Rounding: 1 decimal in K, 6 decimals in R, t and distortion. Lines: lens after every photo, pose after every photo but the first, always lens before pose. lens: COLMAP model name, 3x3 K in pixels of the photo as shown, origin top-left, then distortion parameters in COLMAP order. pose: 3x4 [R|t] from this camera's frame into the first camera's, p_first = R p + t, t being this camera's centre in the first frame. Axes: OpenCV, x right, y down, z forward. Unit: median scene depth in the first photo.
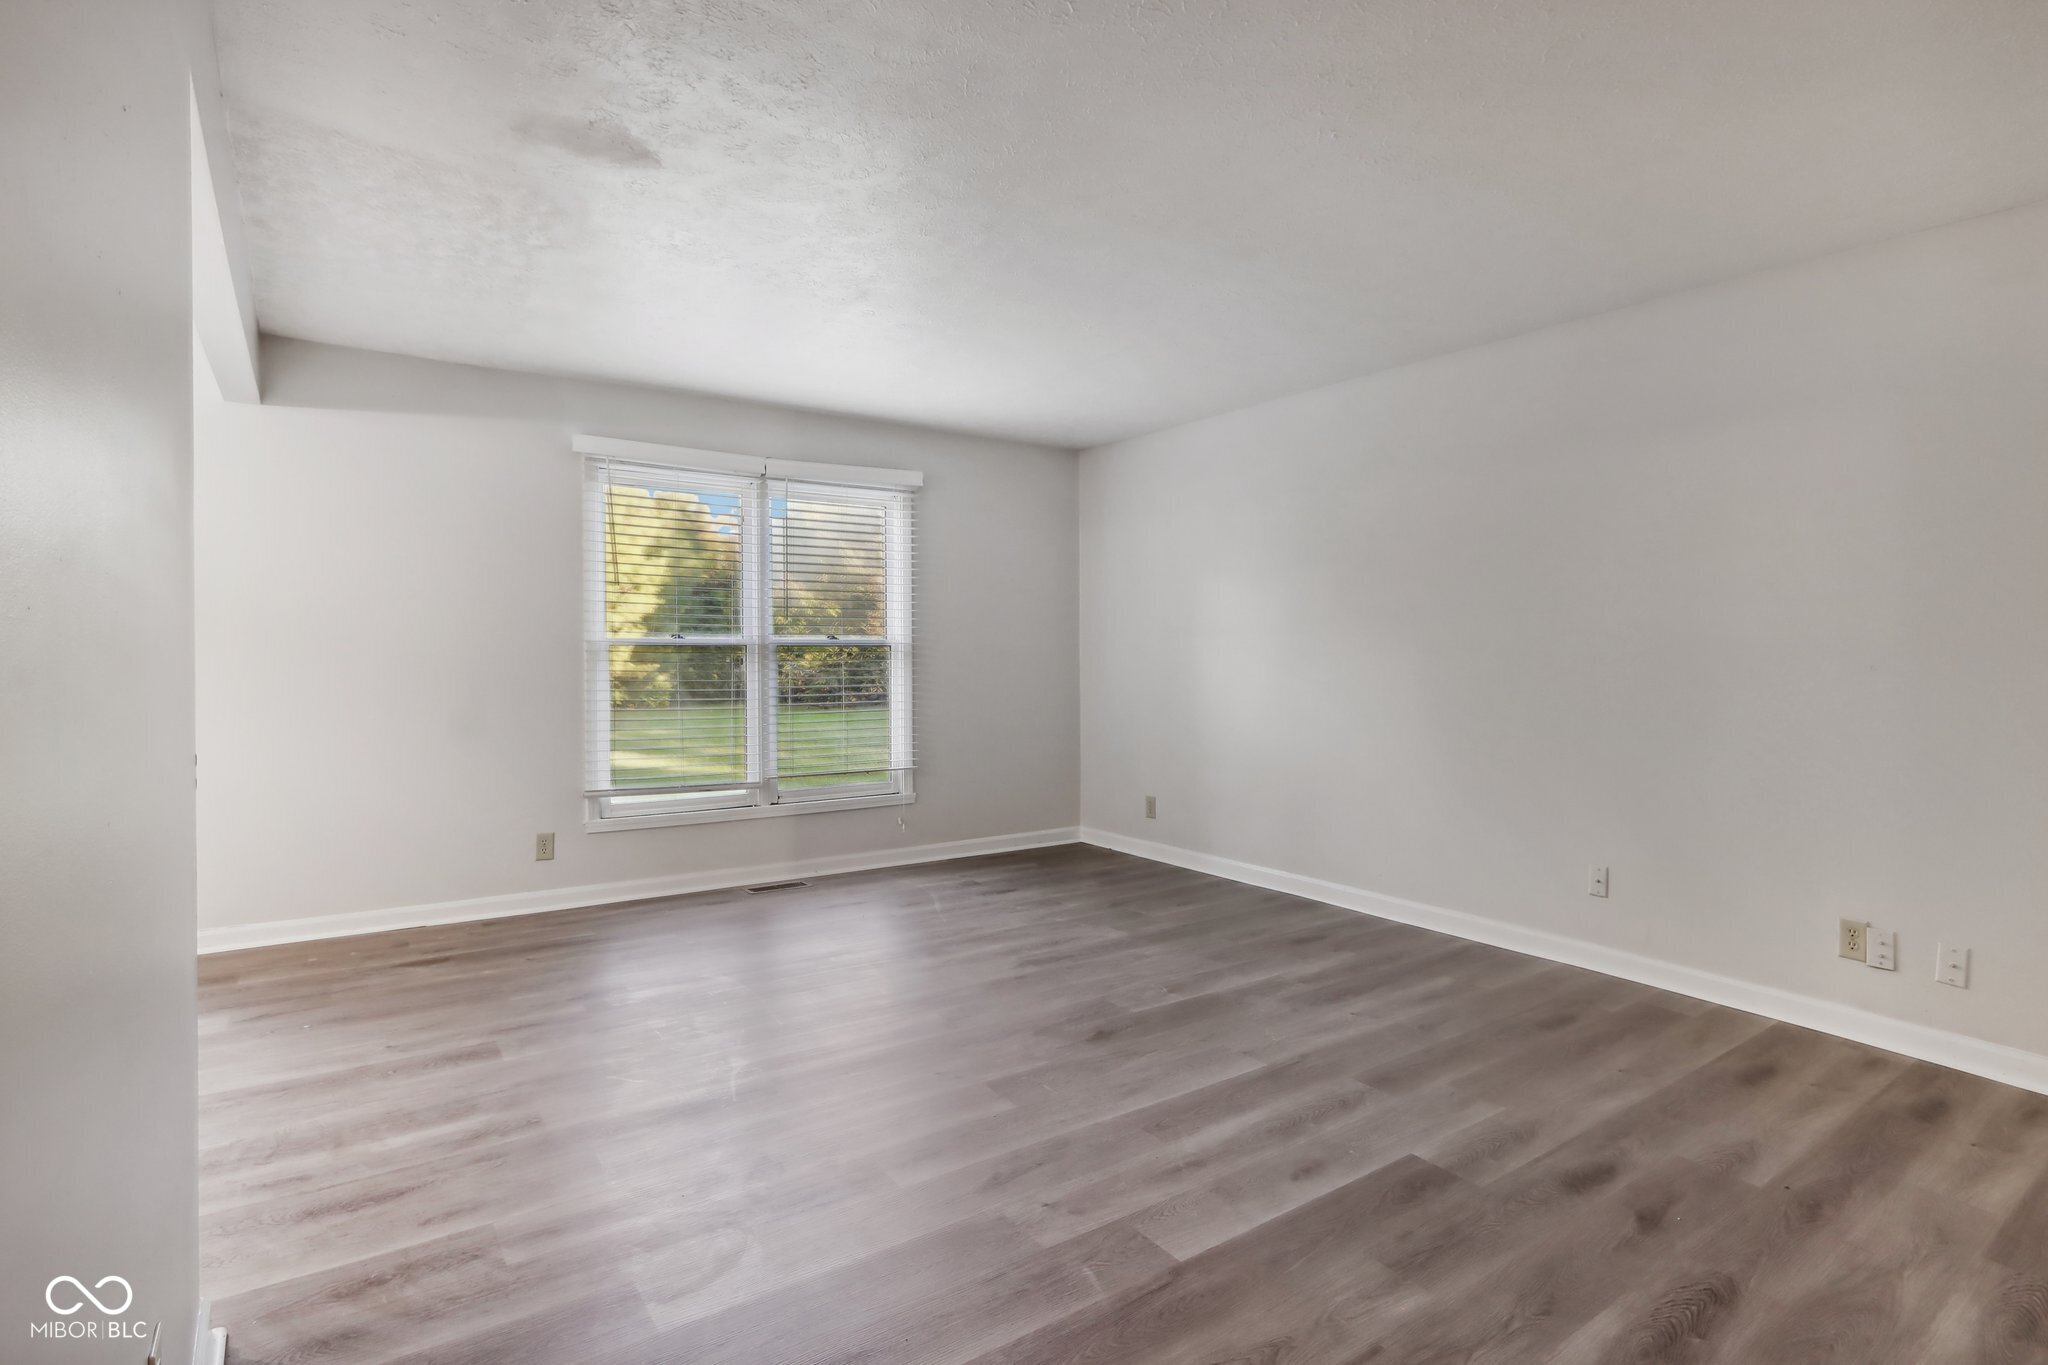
lens RADIAL K [[1006.6, 0, 1013.5], [0, 1006.6, 695.7], [0, 0, 1]] dist [-0.006209, 0.002175]
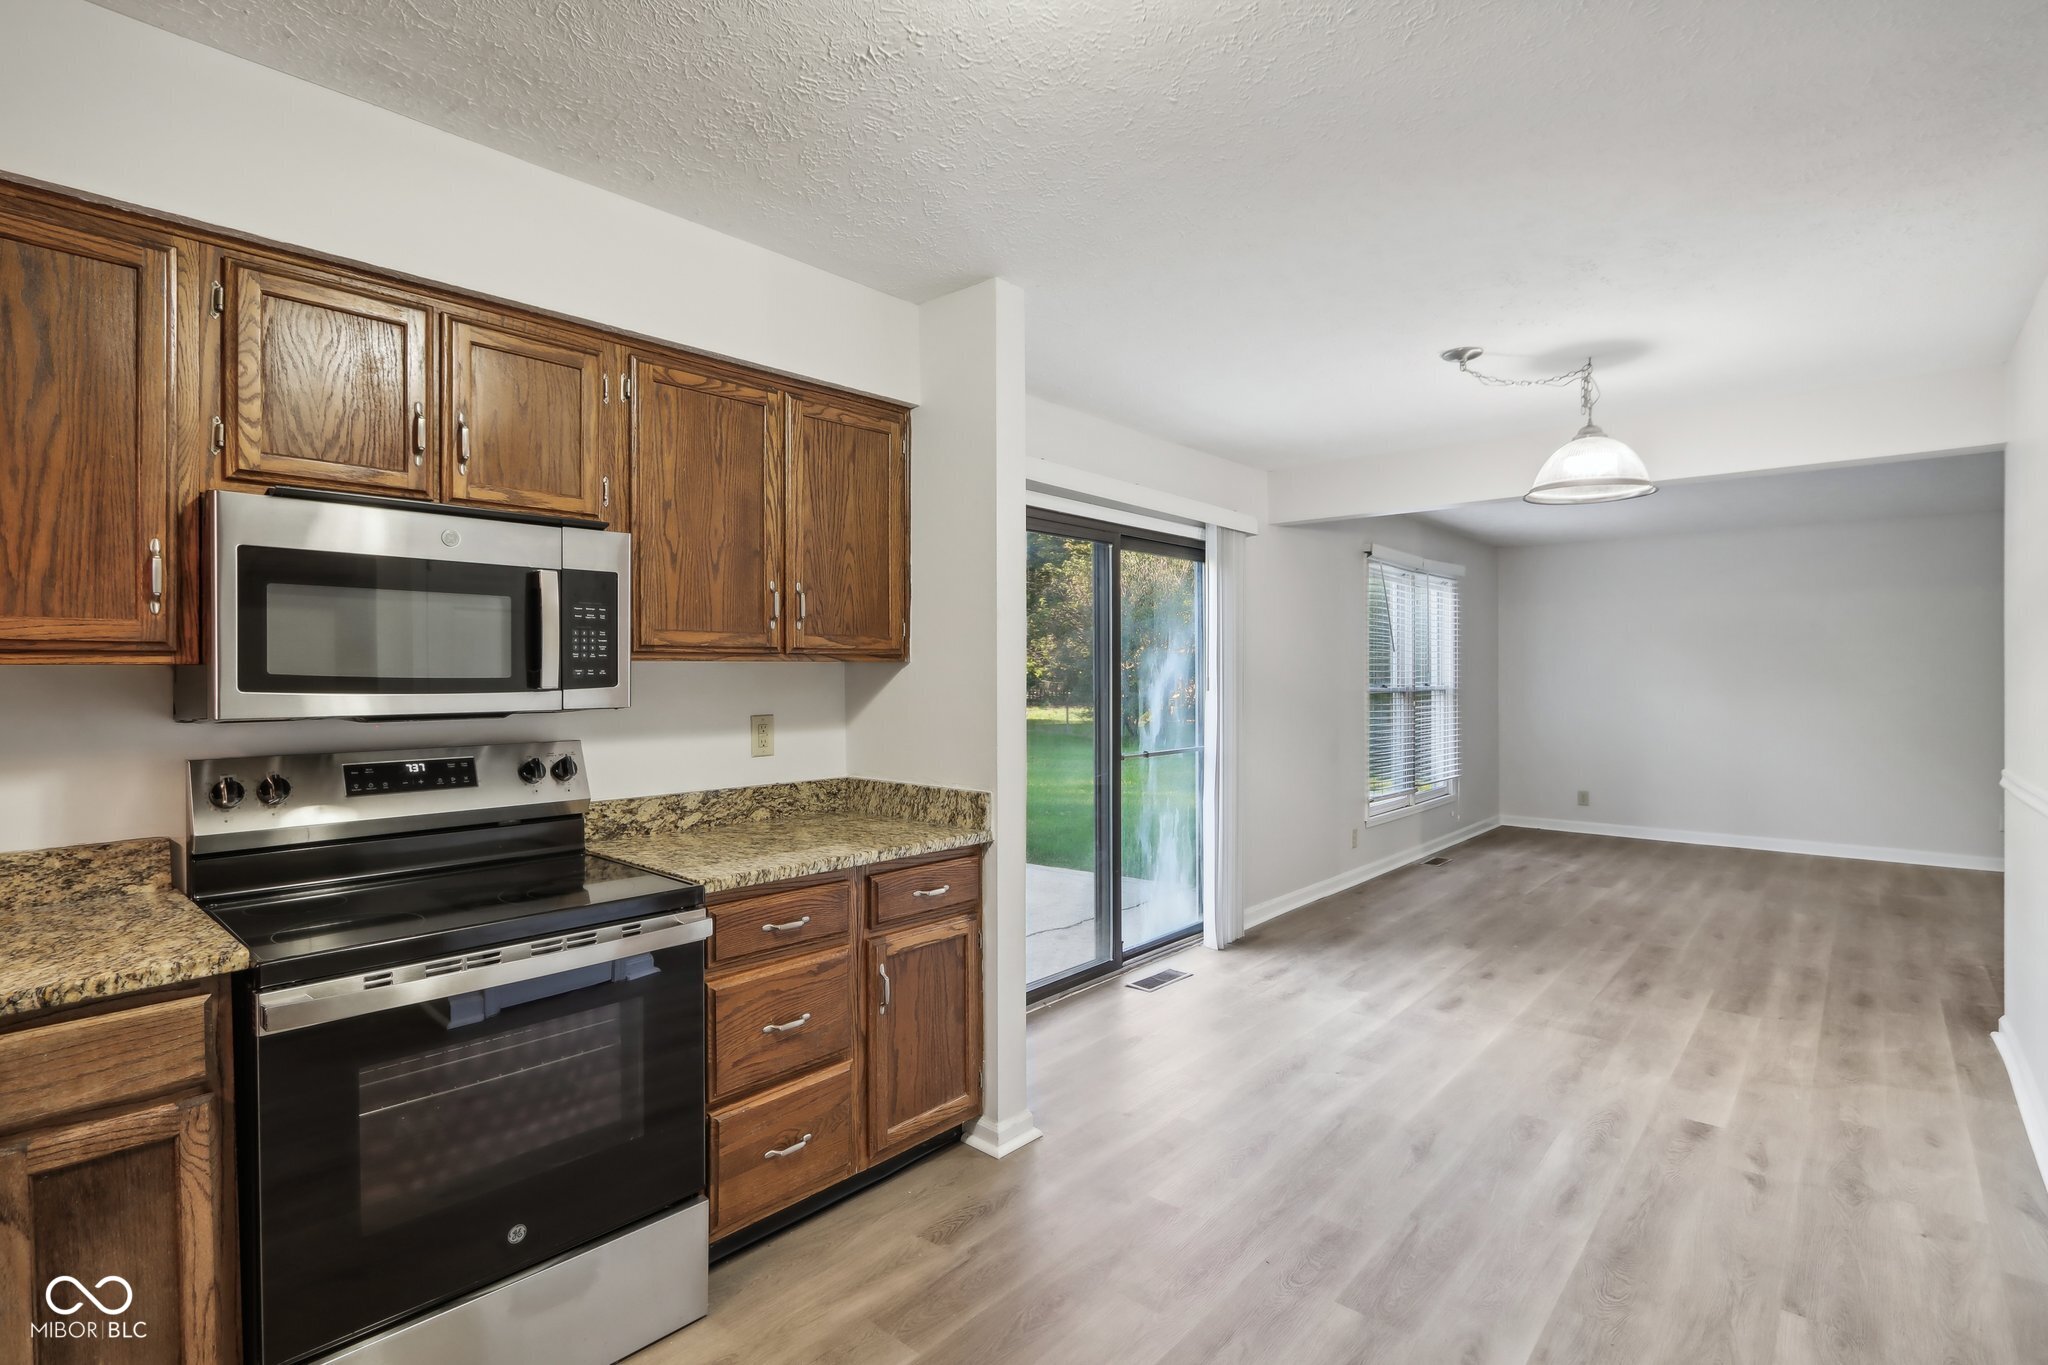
lens RADIAL K [[977.7, 0, 1020.3], [0, 977.7, 675.0], [0, 0, 1]] dist [-0.013785, 0.000132]
pose [[0.971588, -0.004797, 0.236629, -1.422768], [0.012823, 0.999393, -0.032389, -0.037881], [-0.236330, 0.034503, 0.971060, -0.226726]]
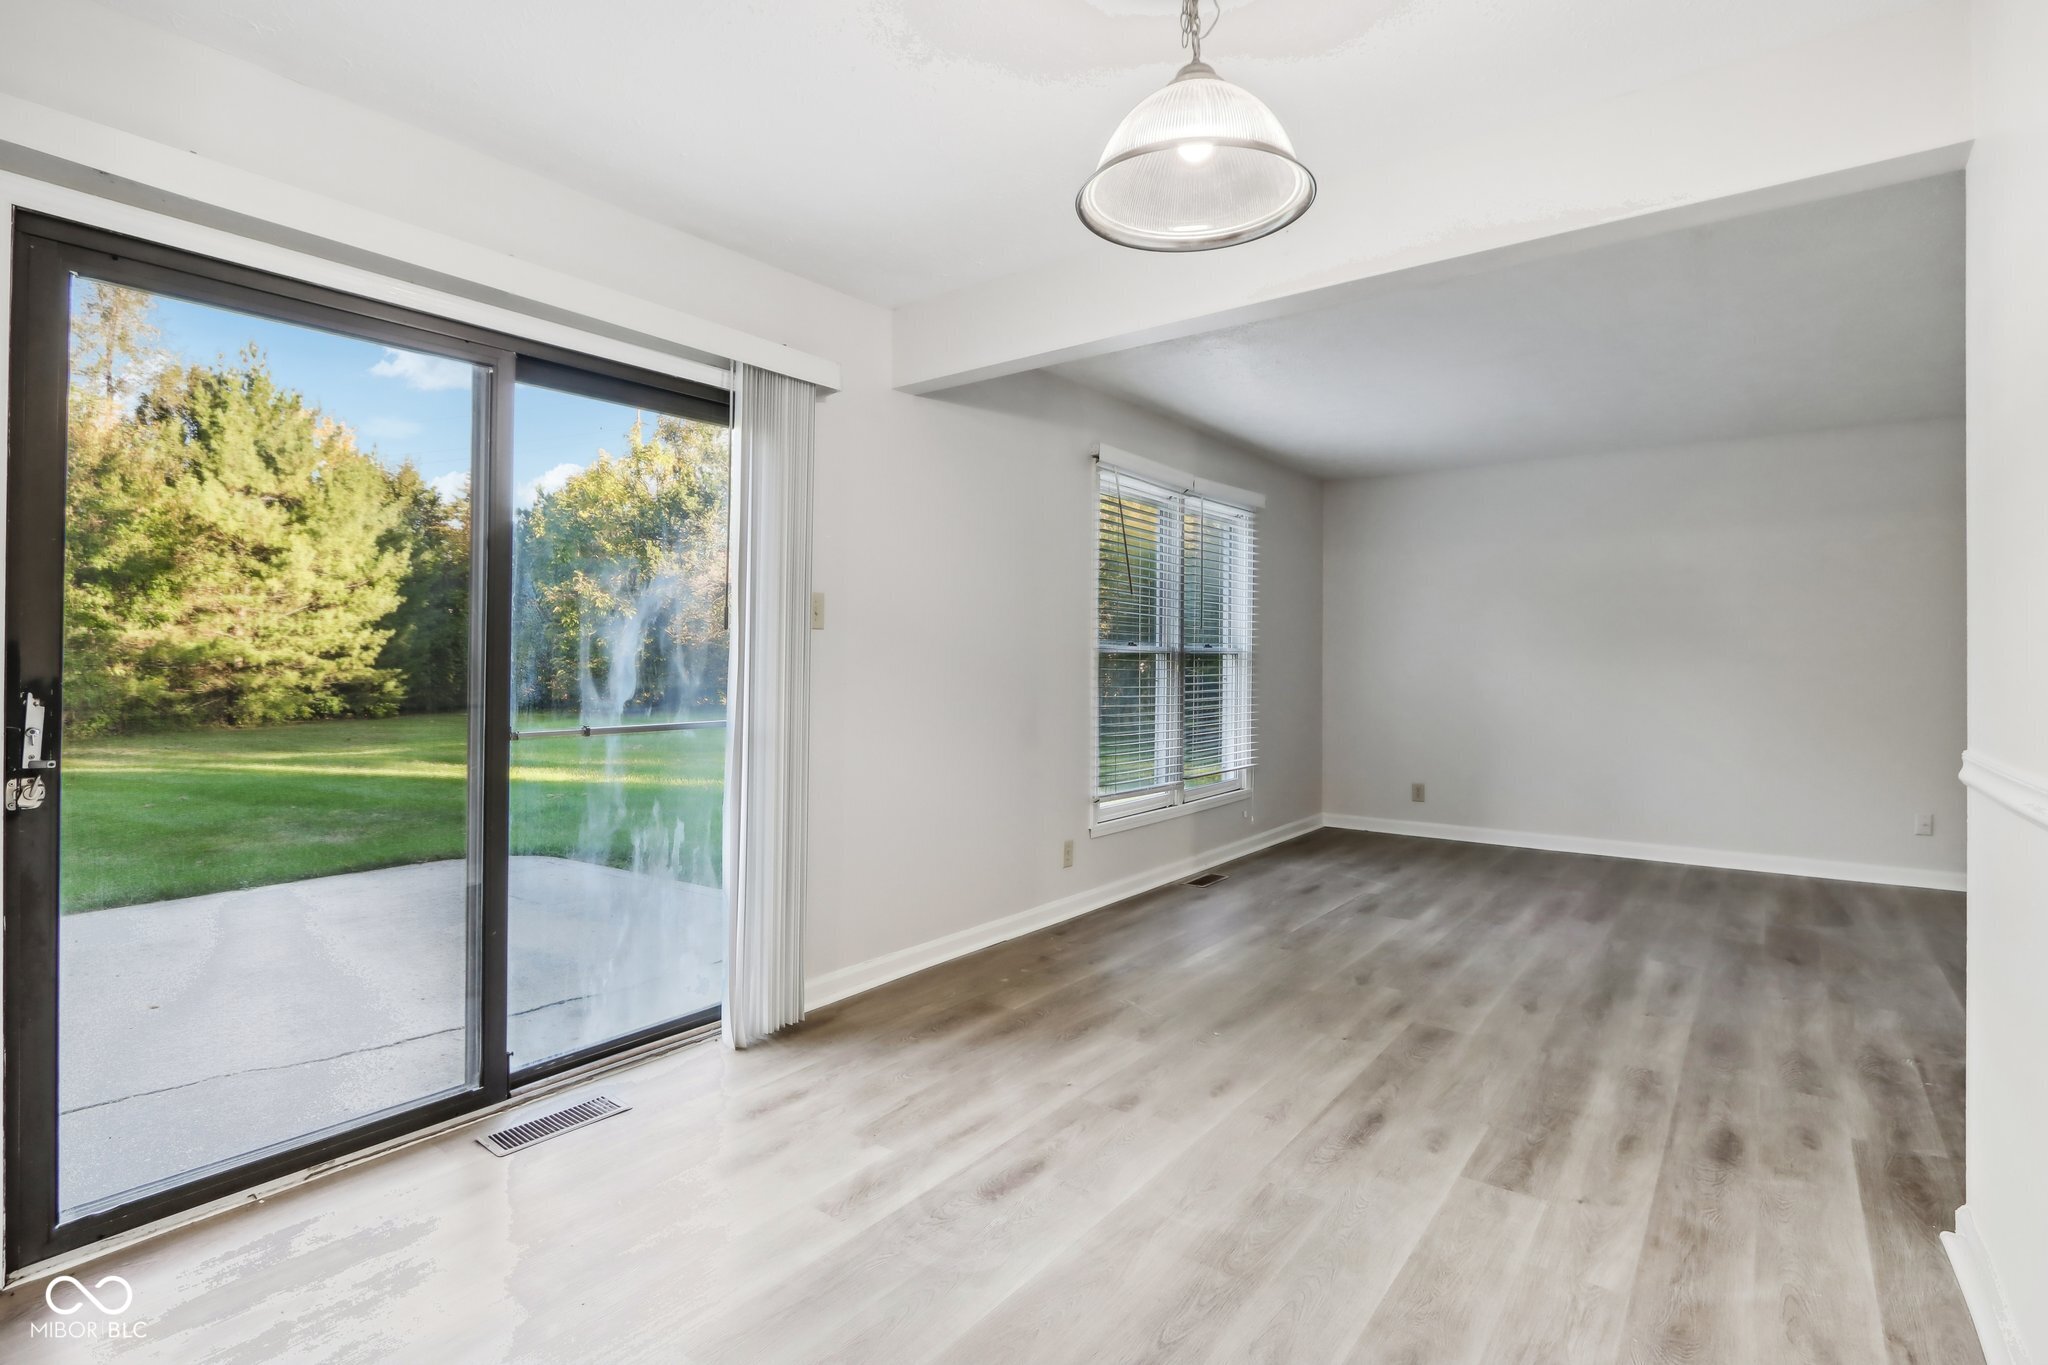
lens RADIAL K [[977.7, 0, 1033.9], [0, 977.7, 664.3], [0, 0, 1]] dist [-0.013785, 0.000132]
pose [[0.951965, -0.001161, 0.306204, -0.926164], [0.012069, 0.999358, -0.033734, -0.000574], [-0.305968, 0.035809, 0.951368, 0.104659]]
